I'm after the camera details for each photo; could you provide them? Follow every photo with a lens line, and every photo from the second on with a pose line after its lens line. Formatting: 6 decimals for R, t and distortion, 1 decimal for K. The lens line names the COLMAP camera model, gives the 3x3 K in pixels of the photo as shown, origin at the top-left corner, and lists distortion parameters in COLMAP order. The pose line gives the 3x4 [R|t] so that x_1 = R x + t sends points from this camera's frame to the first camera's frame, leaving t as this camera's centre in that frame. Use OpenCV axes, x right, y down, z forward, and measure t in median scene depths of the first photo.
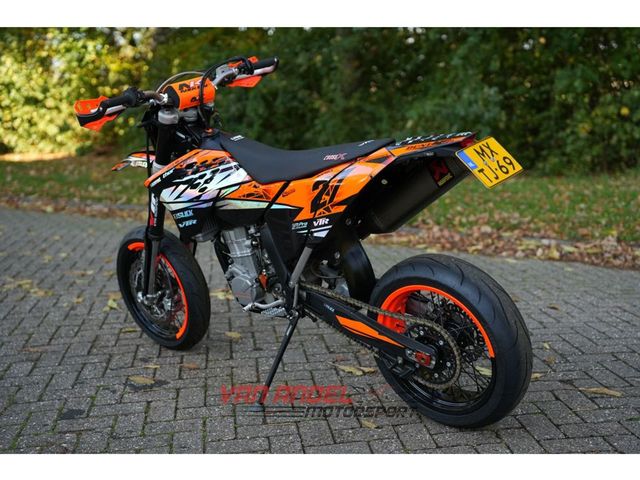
lens RADIAL K [[911.1, 0, 320.0], [0, 911.1, 240.0], [0, 0, 1]] dist [-0.195873, 1.601494]
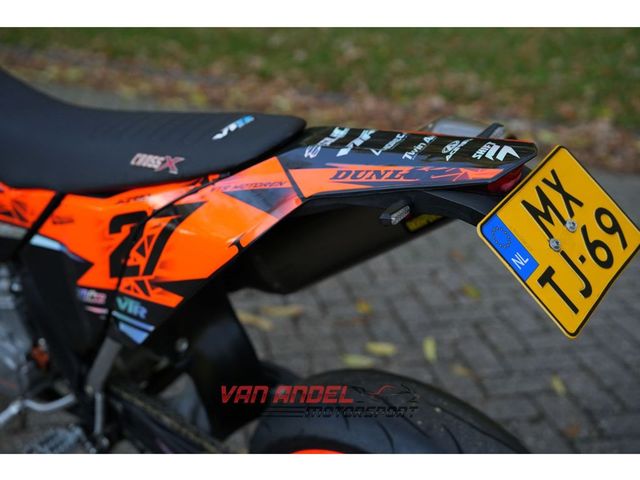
lens RADIAL K [[911.1, 0, 320.0], [0, 911.1, 240.0], [0, 0, 1]] dist [-0.195873, 1.601494]
pose [[0.996320, -0.012877, 0.084742, 0.054355], [-0.005956, 0.975860, 0.218314, -0.145619], [-0.085508, -0.218015, 0.972192, 0.592022]]
